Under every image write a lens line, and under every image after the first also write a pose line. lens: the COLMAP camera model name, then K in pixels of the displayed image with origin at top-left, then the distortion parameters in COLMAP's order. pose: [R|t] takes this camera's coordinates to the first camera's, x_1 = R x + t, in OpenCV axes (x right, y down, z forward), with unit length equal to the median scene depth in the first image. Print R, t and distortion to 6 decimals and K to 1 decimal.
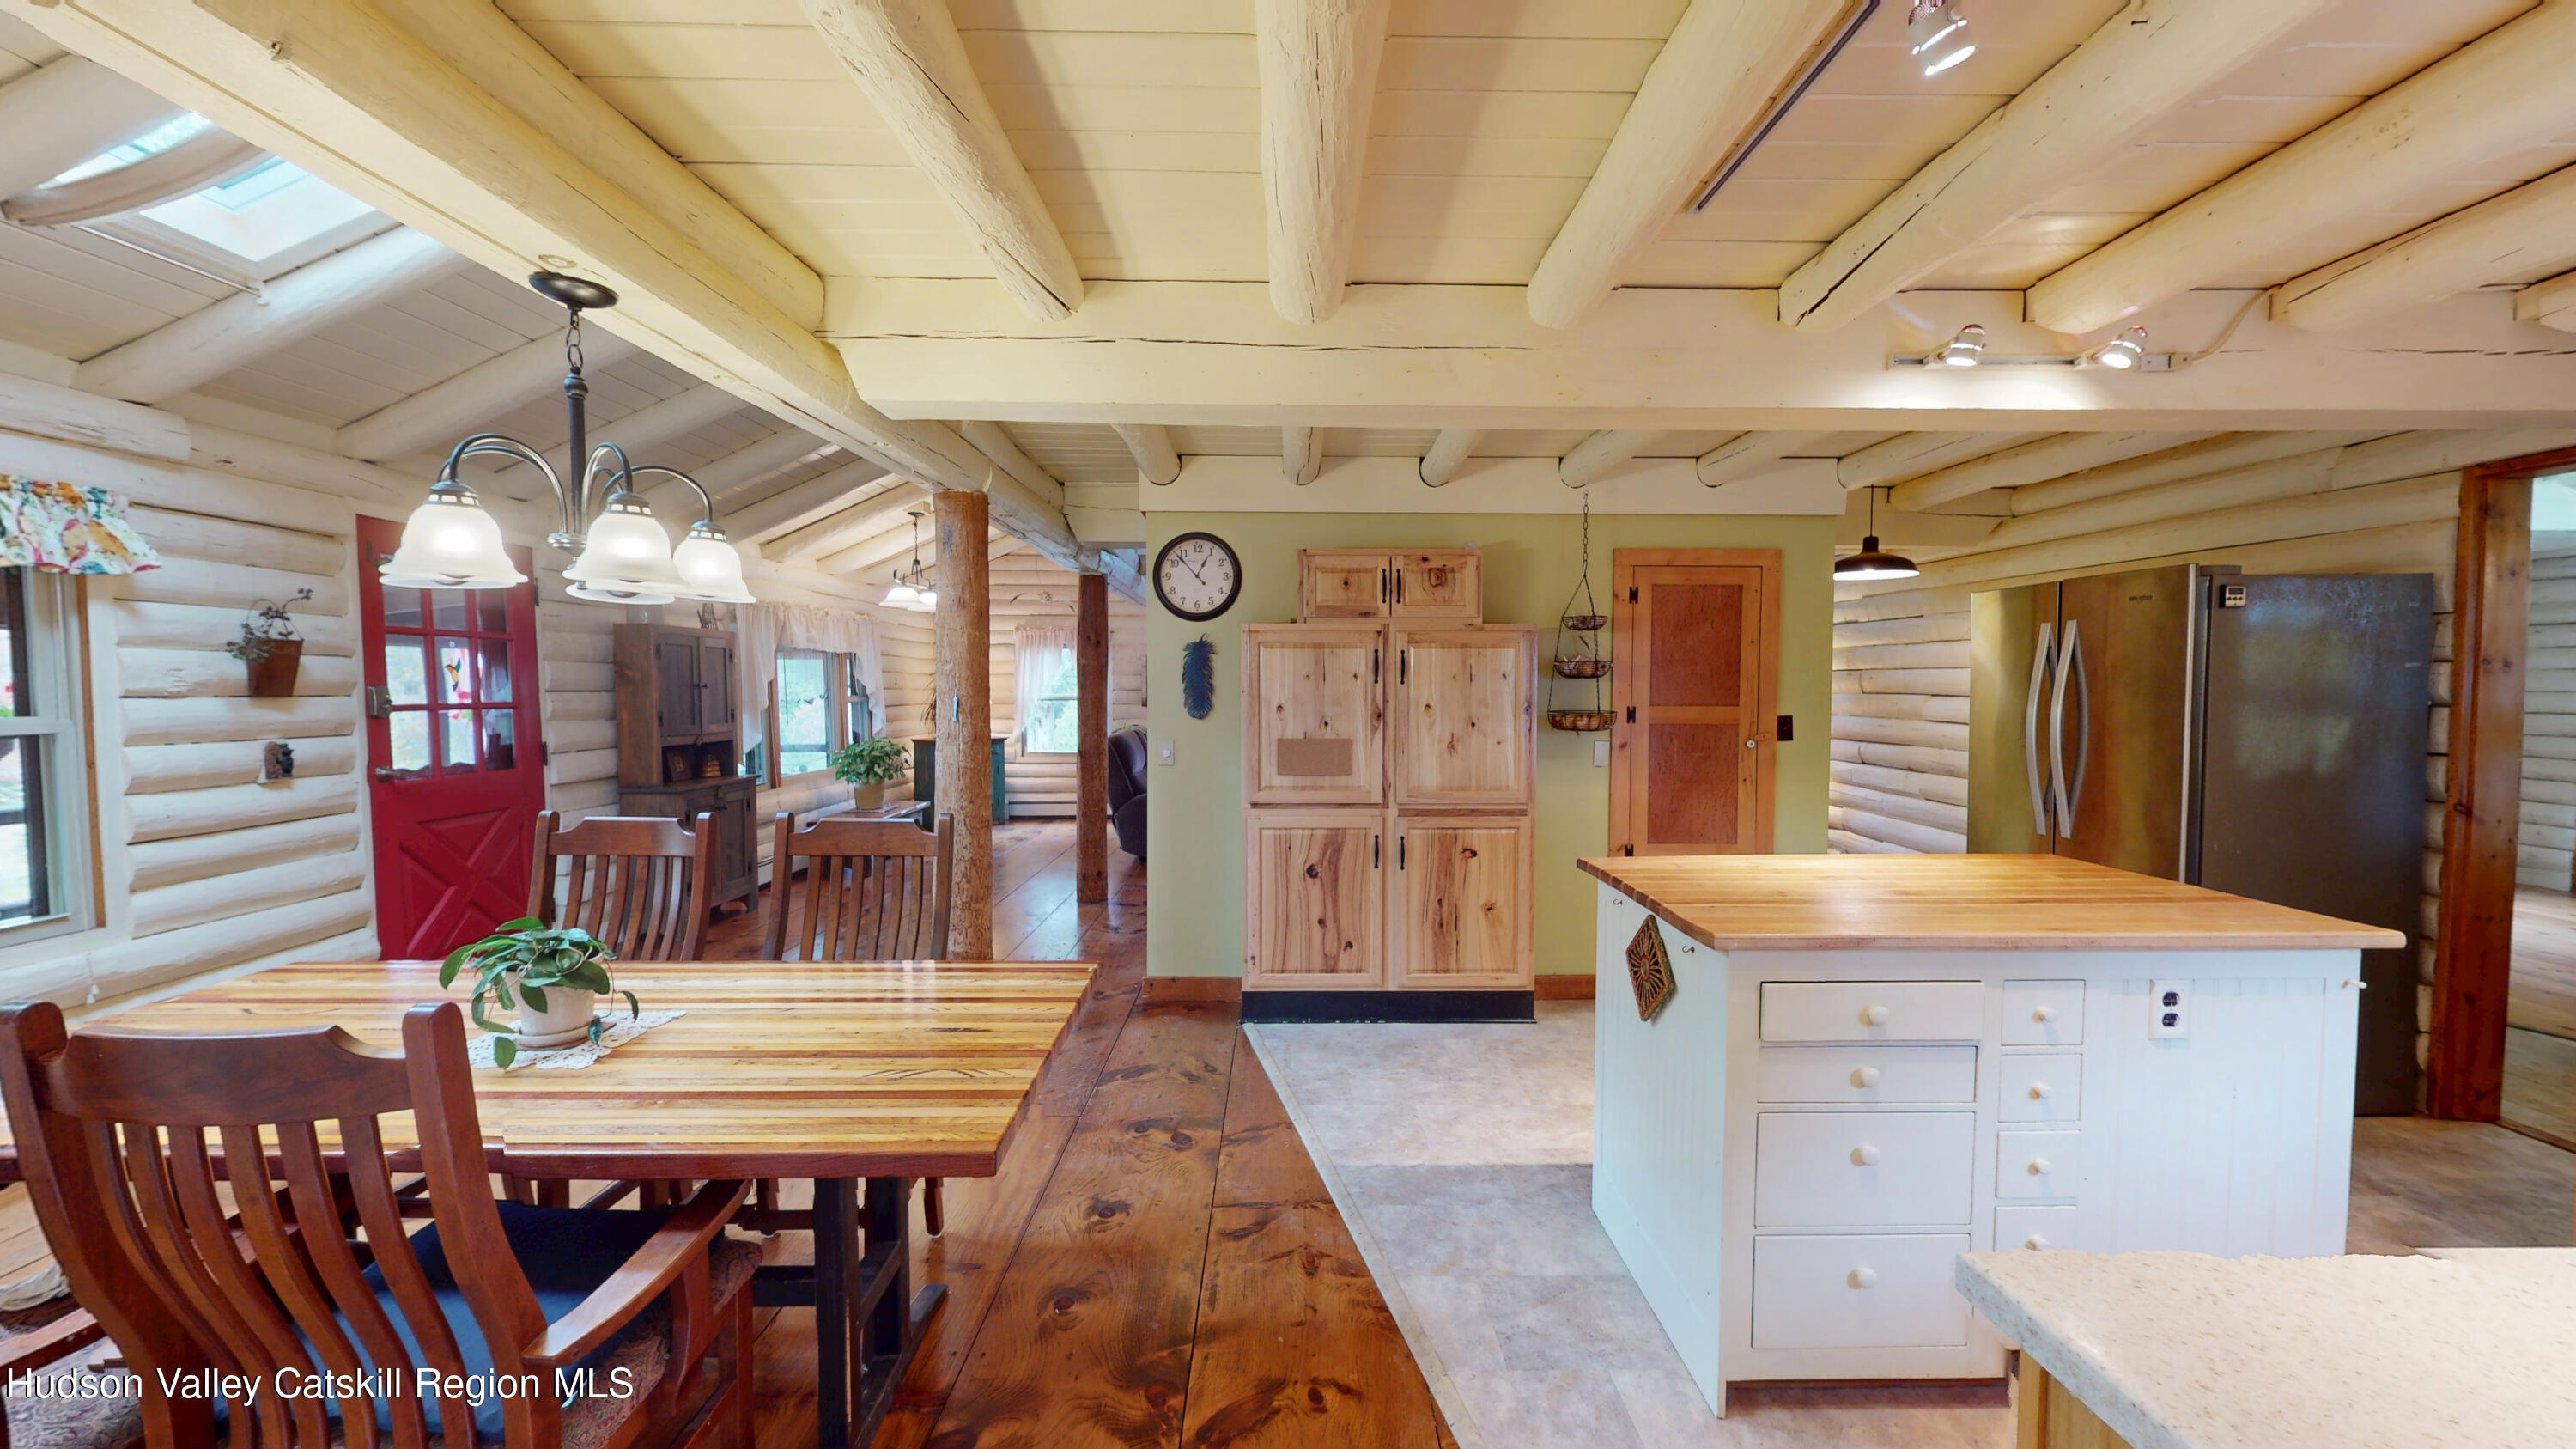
lens RADIAL K [[948.7, 0, 1296.1], [0, 948.7, 725.3], [0, 0, 1]] dist [0.002169, 0.000468]
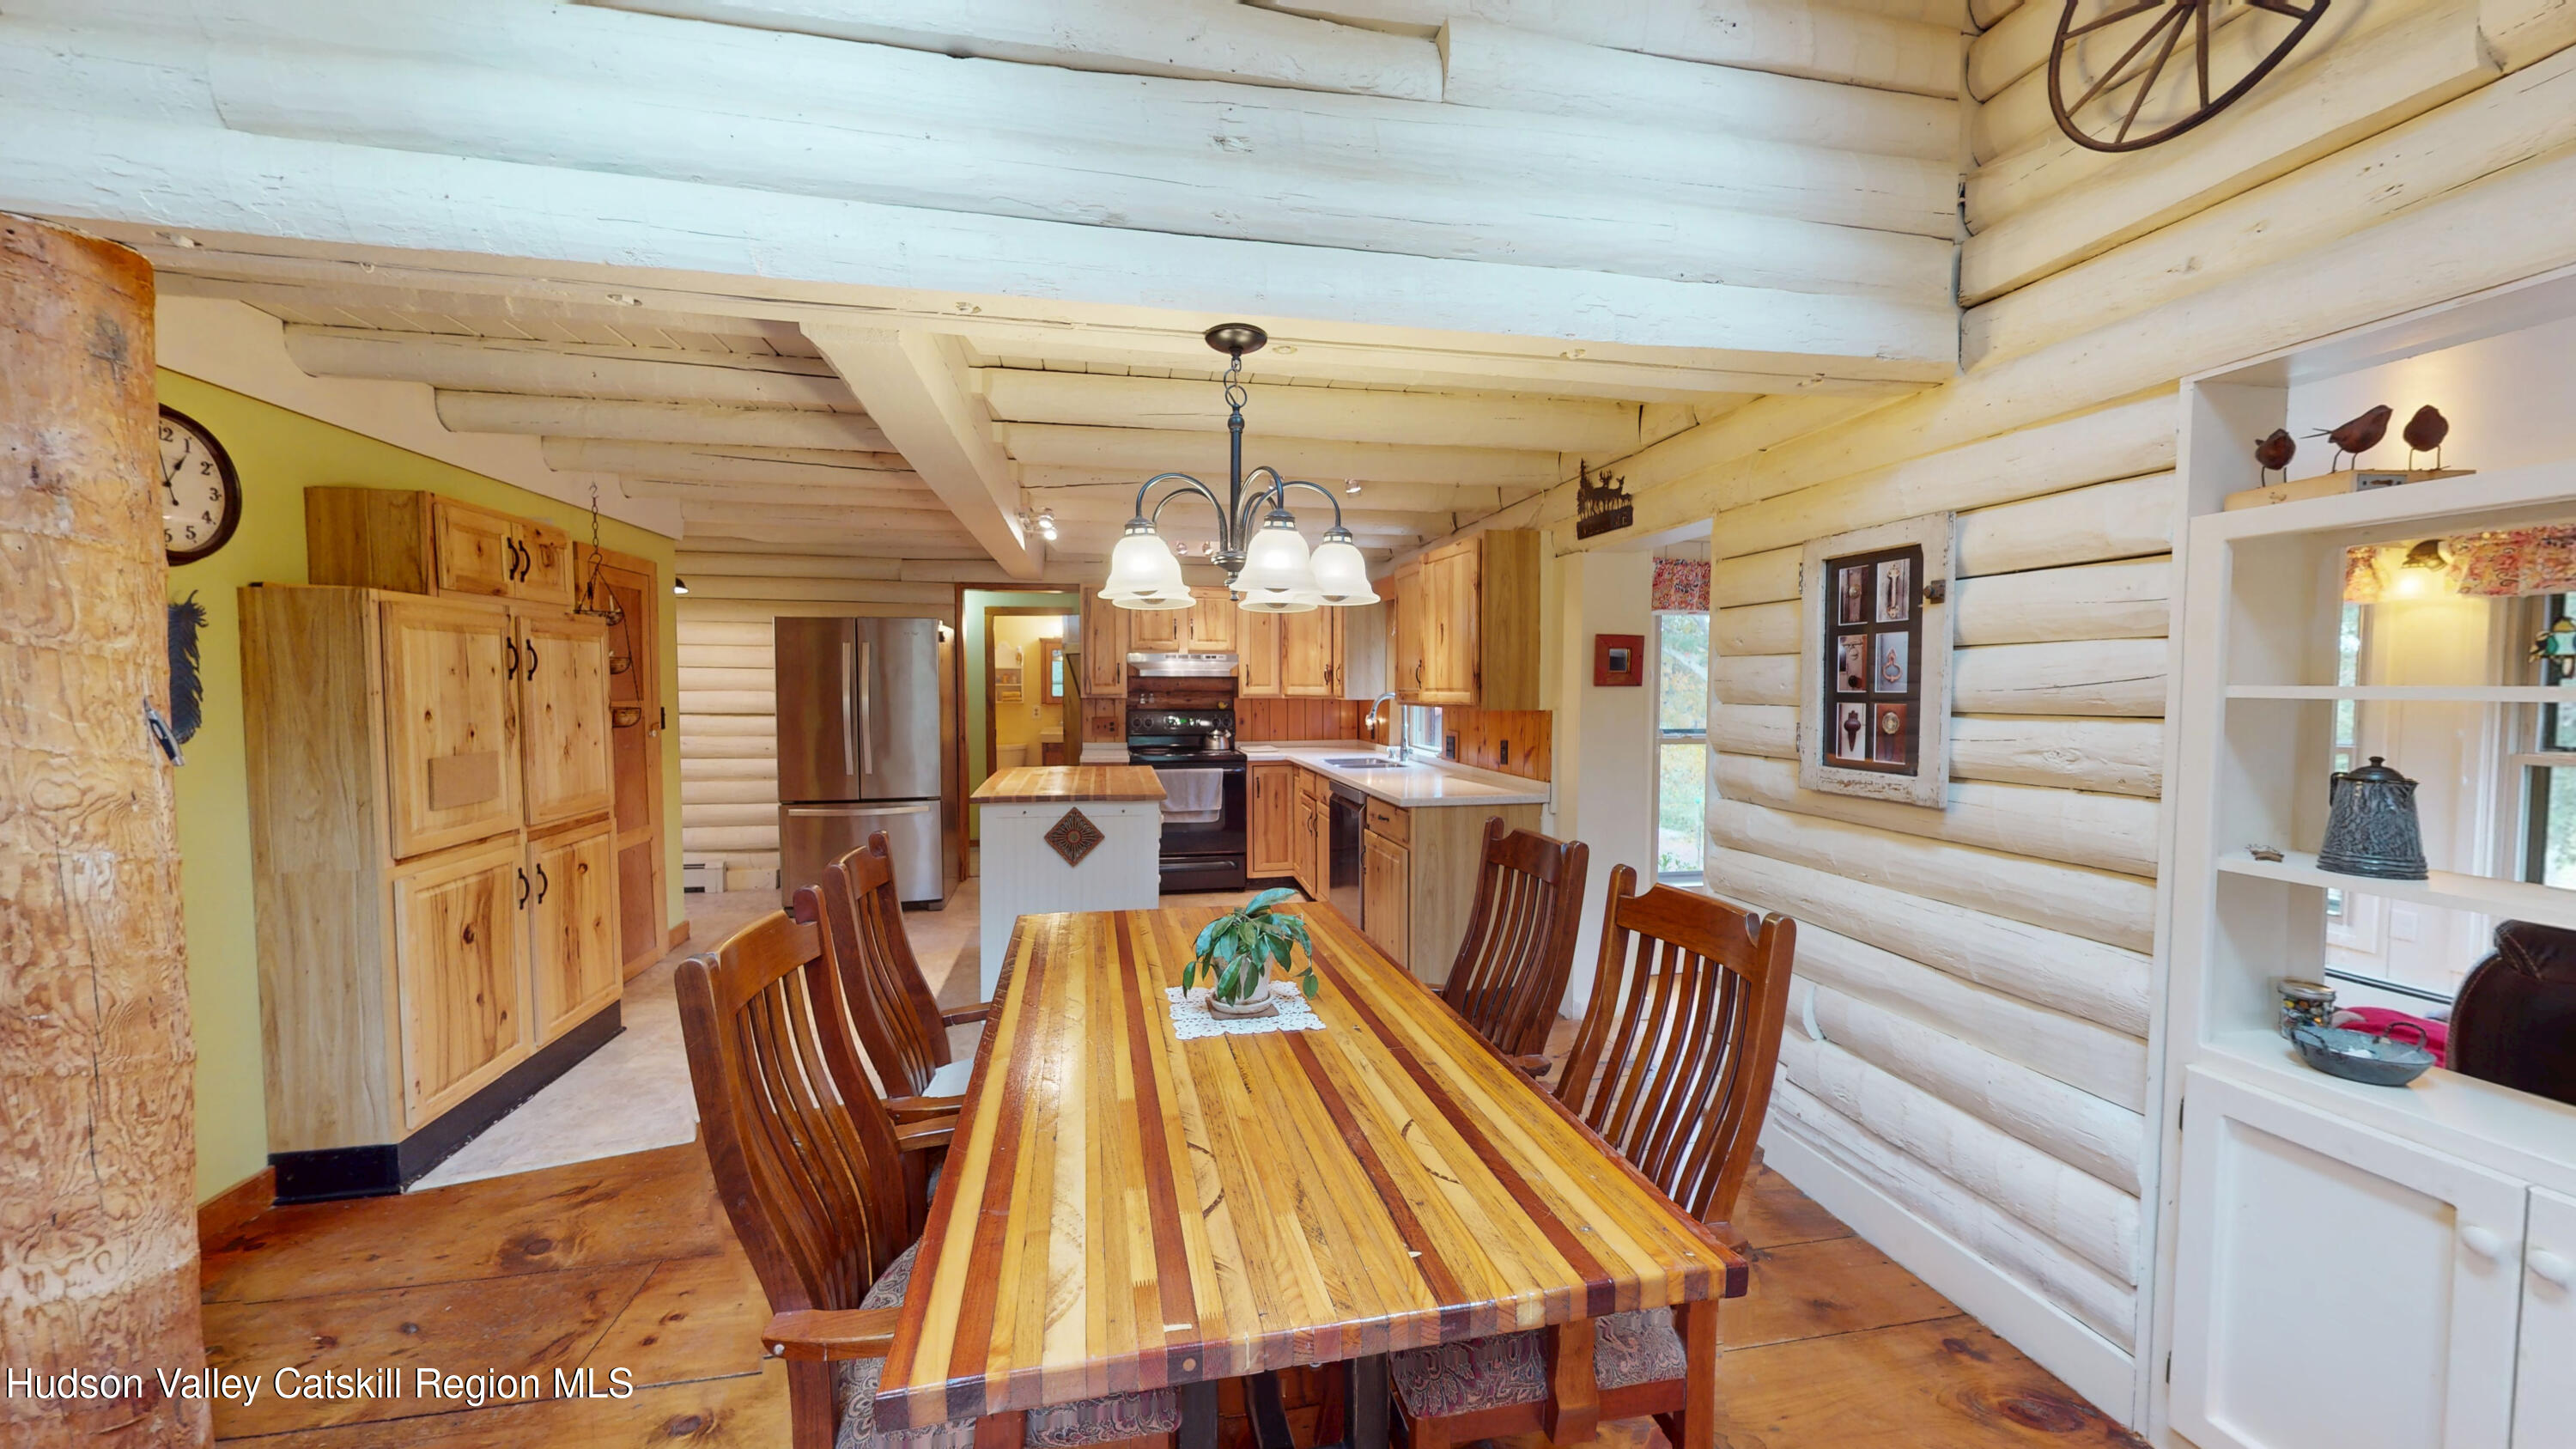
lens RADIAL K [[948.7, 0, 1292.3], [0, 948.7, 724.4], [0, 0, 1]] dist [0.002169, 0.000468]
pose [[-0.190913, -0.042412, 0.980690, -0.822263], [0.042433, 0.997776, 0.051412, -0.019646], [-0.980689, 0.051429, -0.188689, 0.501416]]
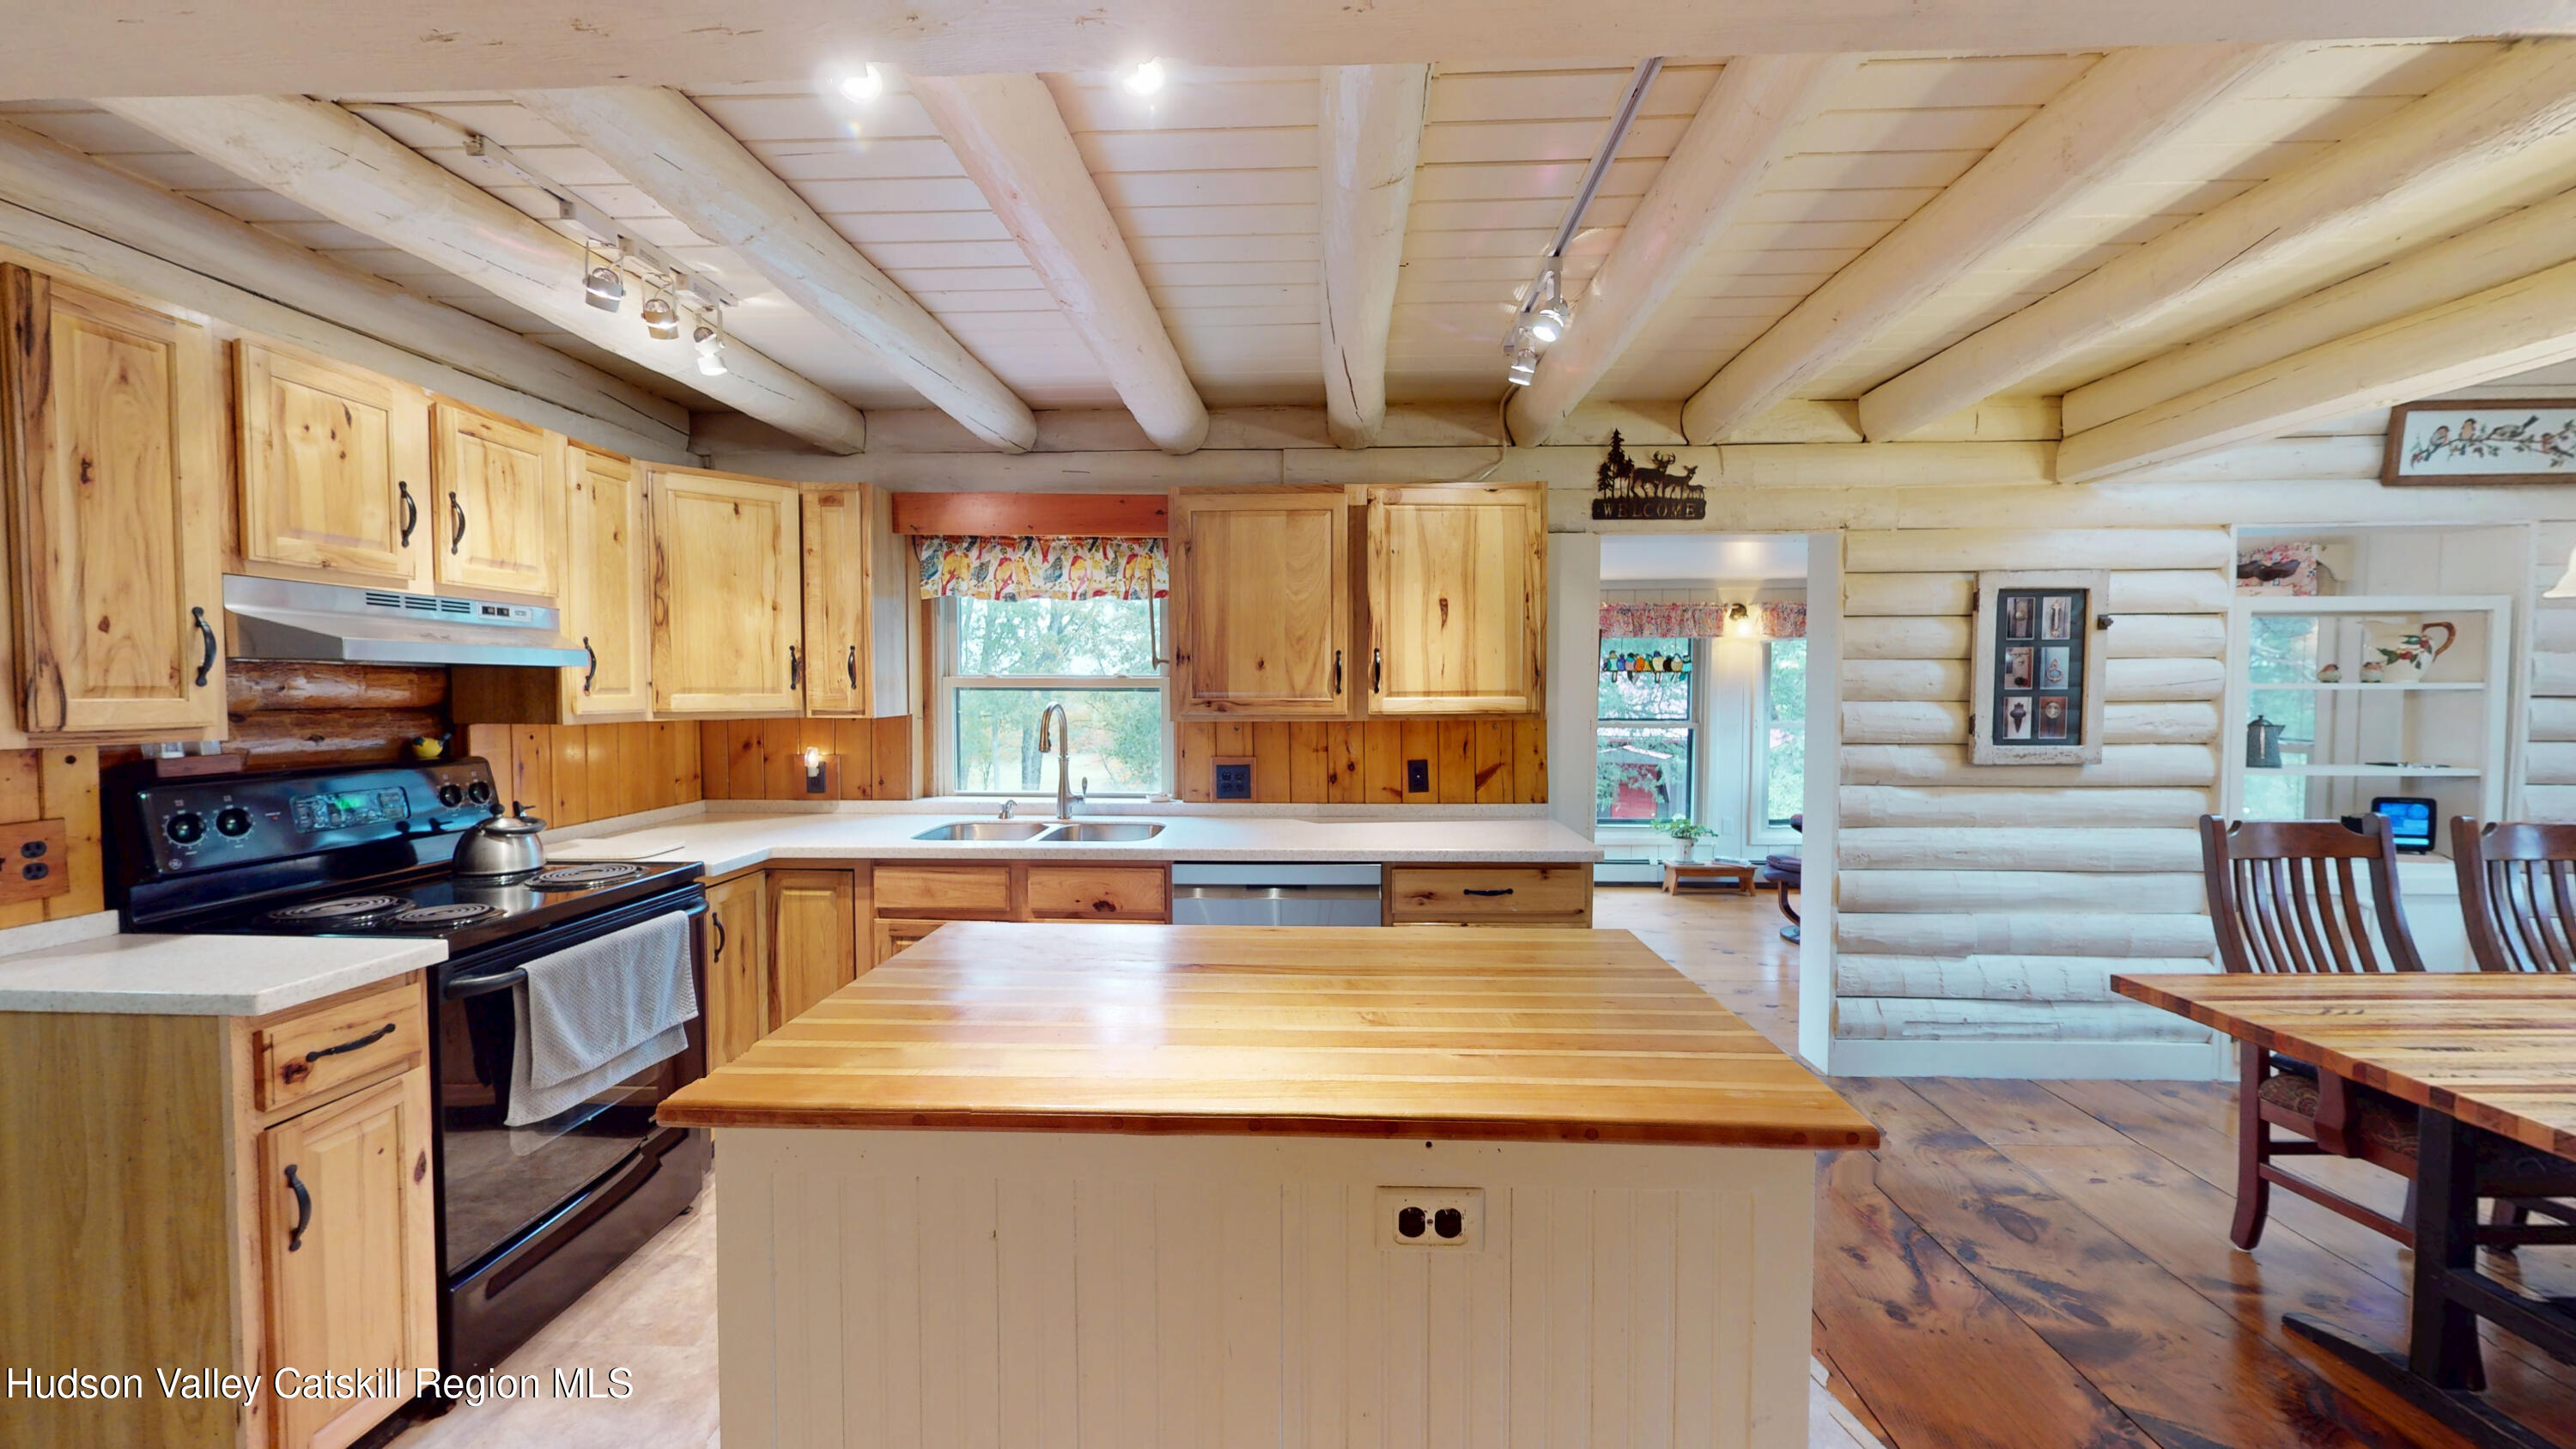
lens RADIAL K [[948.7, 0, 1287.2], [0, 948.7, 725.9], [0, 0, 1]] dist [0.002169, 0.000468]
pose [[-0.999299, 0.000827, 0.037417, 0.344391], [0.004026, 0.996329, 0.085507, -0.035742], [-0.037209, 0.085597, -0.995635, 0.896693]]
